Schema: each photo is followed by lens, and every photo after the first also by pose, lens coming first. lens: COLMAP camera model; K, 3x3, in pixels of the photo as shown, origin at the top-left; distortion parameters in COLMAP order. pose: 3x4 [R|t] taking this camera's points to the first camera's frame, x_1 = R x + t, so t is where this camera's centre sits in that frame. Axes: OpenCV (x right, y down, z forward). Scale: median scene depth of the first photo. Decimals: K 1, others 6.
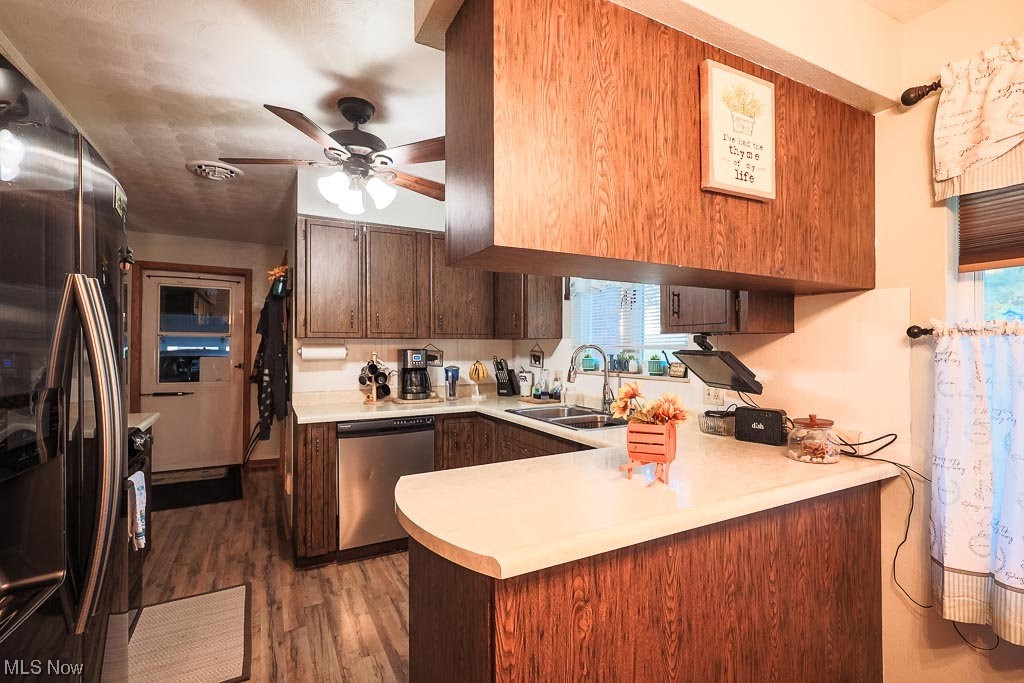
lens RADIAL K [[482.4, 0, 522.3], [0, 482.4, 347.1], [0, 0, 1]] dist [0.003395, -0.001406]
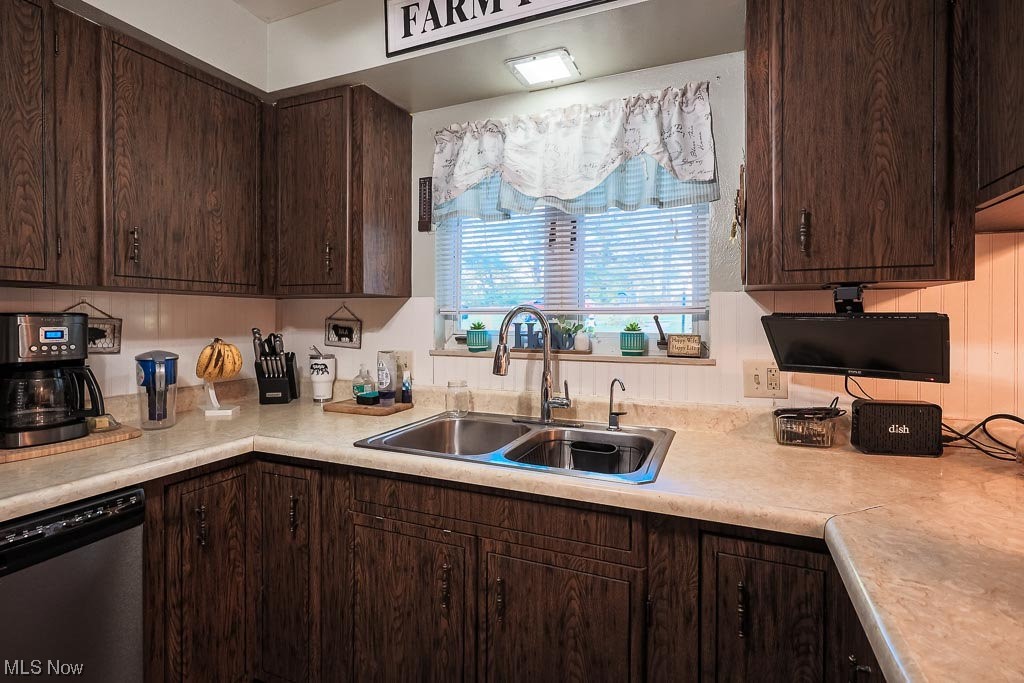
lens RADIAL K [[482.4, 0, 547.2], [0, 482.4, 320.3], [0, 0, 1]] dist [0.003395, -0.001406]
pose [[0.764538, -0.000786, 0.644579, -0.271298], [-0.002771, 0.999986, 0.004507, 0.012523], [-0.644573, -0.005232, 0.764525, 0.733328]]
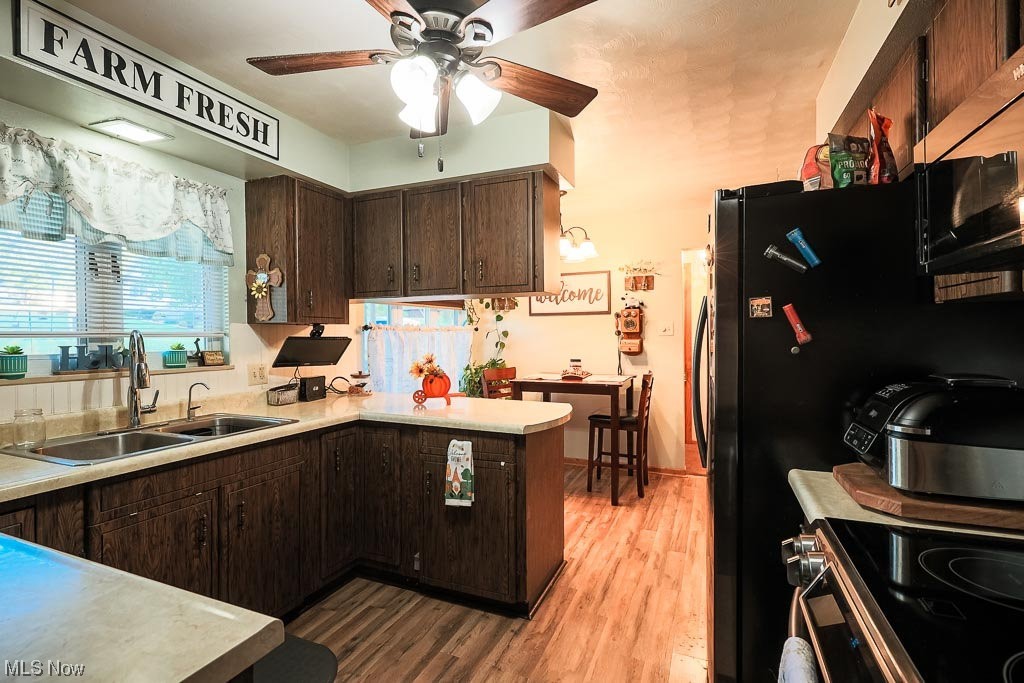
lens RADIAL K [[482.4, 0, 508.0], [0, 482.4, 336.4], [0, 0, 1]] dist [0.003395, -0.001406]
pose [[-0.640009, 0.004117, 0.768356, -0.935440], [0.004880, 0.999987, -0.001293, 0.008665], [-0.768352, 0.002922, -0.640021, 1.364457]]
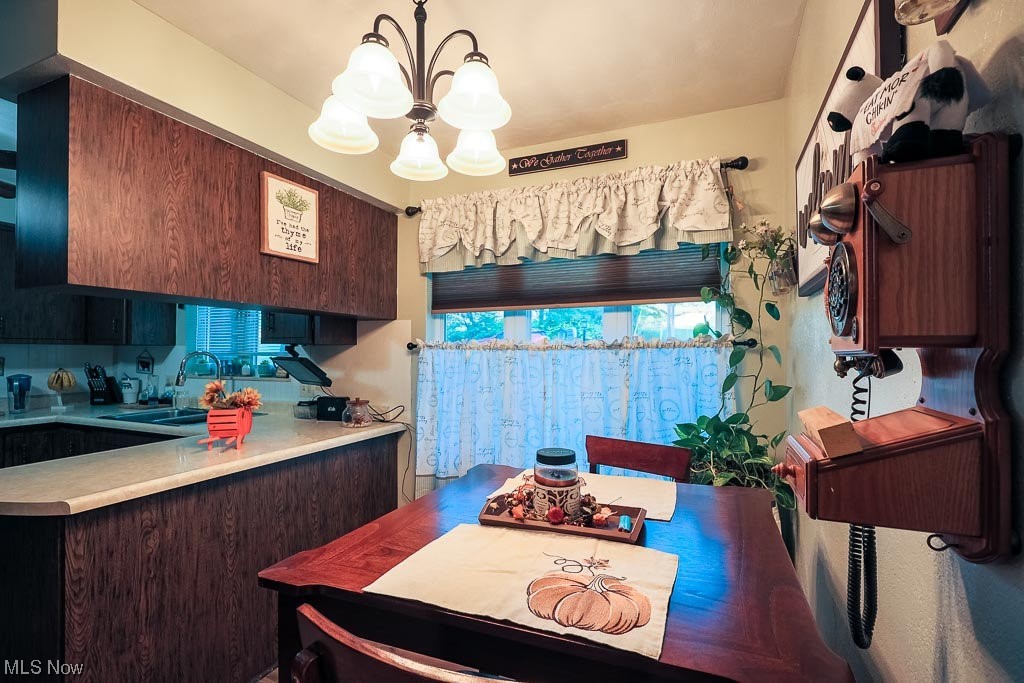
lens RADIAL K [[482.4, 0, 548.7], [0, 482.4, 348.8], [0, 0, 1]] dist [0.003395, -0.001406]
pose [[0.771727, 0.008027, 0.635903, 0.066616], [-0.003809, 0.999961, -0.007999, -0.007541], [-0.635942, 0.003751, 0.771728, -0.506098]]
